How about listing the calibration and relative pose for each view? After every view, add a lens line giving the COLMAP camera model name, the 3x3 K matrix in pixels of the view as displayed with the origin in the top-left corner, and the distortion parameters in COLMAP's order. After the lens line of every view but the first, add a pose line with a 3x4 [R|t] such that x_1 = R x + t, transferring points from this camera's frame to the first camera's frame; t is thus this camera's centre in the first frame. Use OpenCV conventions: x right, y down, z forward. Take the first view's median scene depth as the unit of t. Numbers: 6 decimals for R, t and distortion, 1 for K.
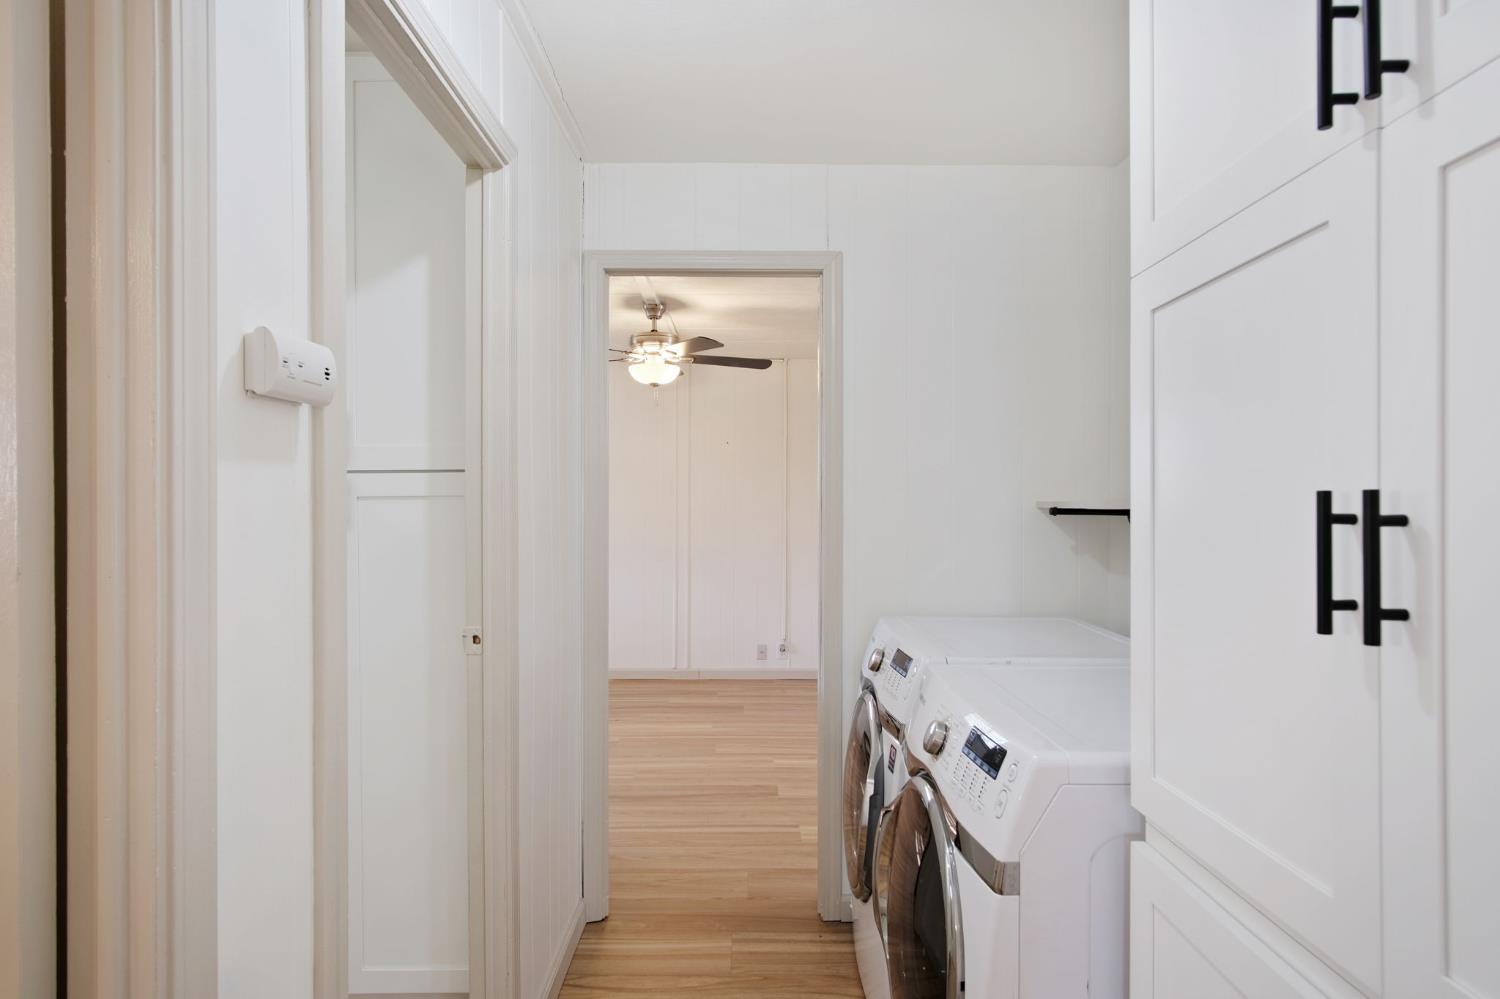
lens RADIAL K [[821.5, 0, 758.2], [0, 821.5, 513.7], [0, 0, 1]] dist [-0.026494, 0.009930]
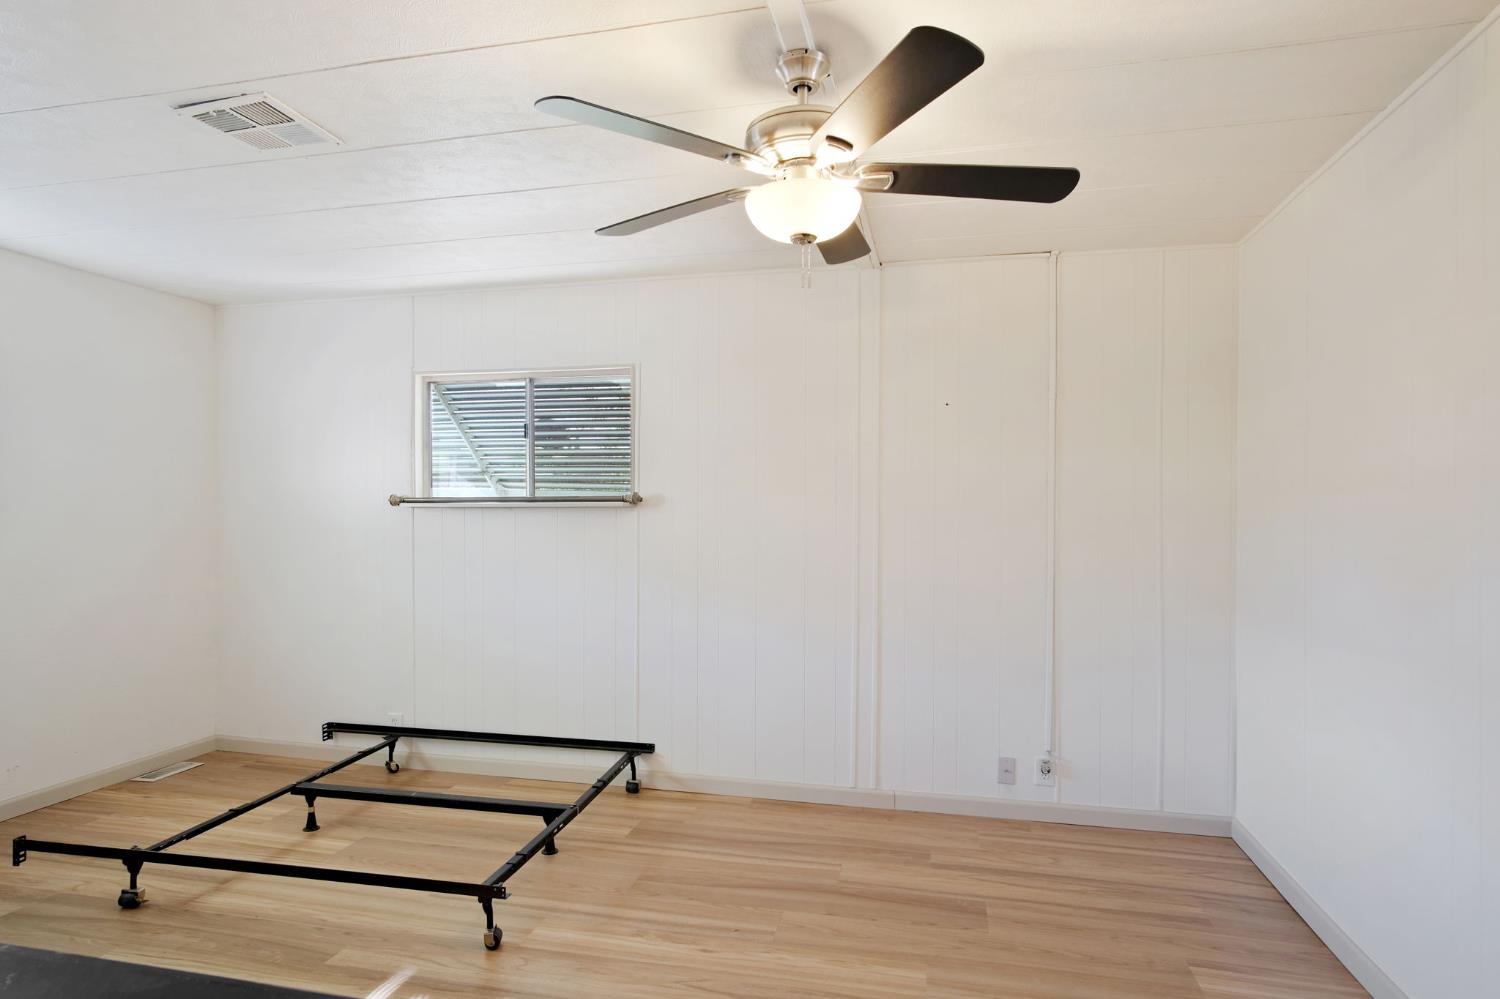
lens RADIAL K [[821.5, 0, 758.2], [0, 821.5, 513.7], [0, 0, 1]] dist [-0.026494, 0.009930]
pose [[0.974116, 0.005665, -0.225978, -0.041838], [-0.005800, 0.999983, 0.000066, -0.009702], [0.225974, 0.001246, 0.974133, 0.472171]]
